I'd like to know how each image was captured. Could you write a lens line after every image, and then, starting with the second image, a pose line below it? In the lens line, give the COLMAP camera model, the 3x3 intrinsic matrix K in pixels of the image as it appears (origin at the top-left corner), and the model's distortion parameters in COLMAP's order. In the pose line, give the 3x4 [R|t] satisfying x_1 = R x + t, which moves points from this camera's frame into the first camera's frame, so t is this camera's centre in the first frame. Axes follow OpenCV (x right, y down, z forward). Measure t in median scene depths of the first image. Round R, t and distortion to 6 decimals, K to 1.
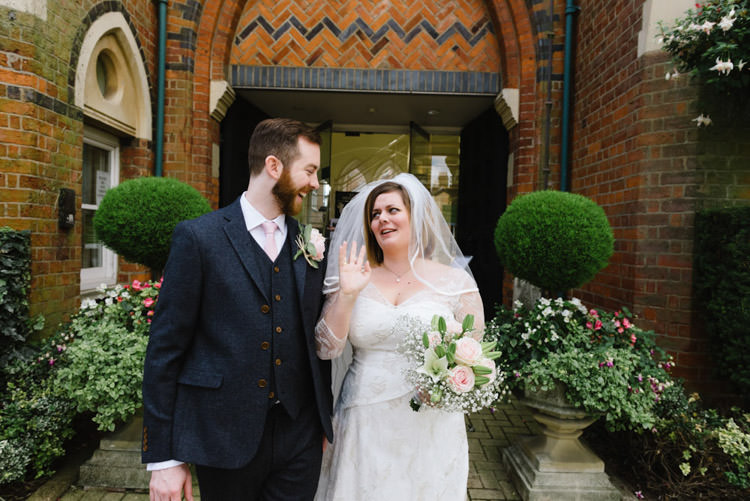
lens RADIAL K [[505.6, 0, 377.7], [0, 505.6, 249.5], [0, 0, 1]] dist [0.009058, 0.002776]
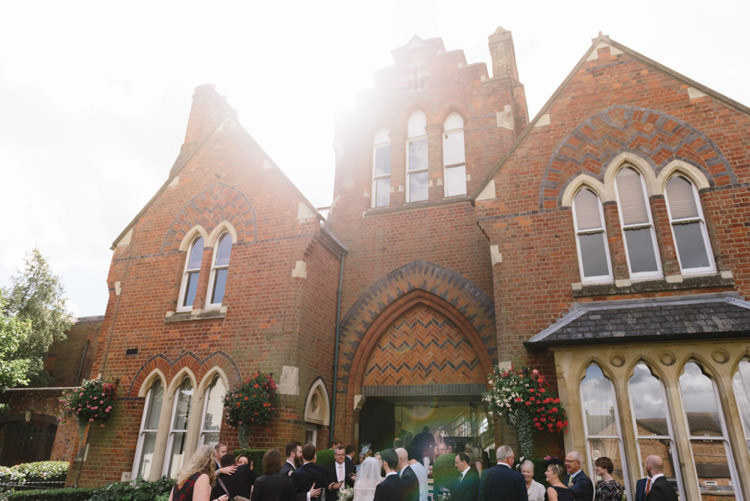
lens RADIAL K [[505.6, 0, 373.7], [0, 505.6, 249.6], [0, 0, 1]] dist [0.009058, 0.002776]
pose [[0.941048, -0.132885, -0.311078, 0.539647], [-0.008204, 0.910372, -0.413709, 0.010062], [0.338173, 0.391872, 0.855614, -1.158587]]
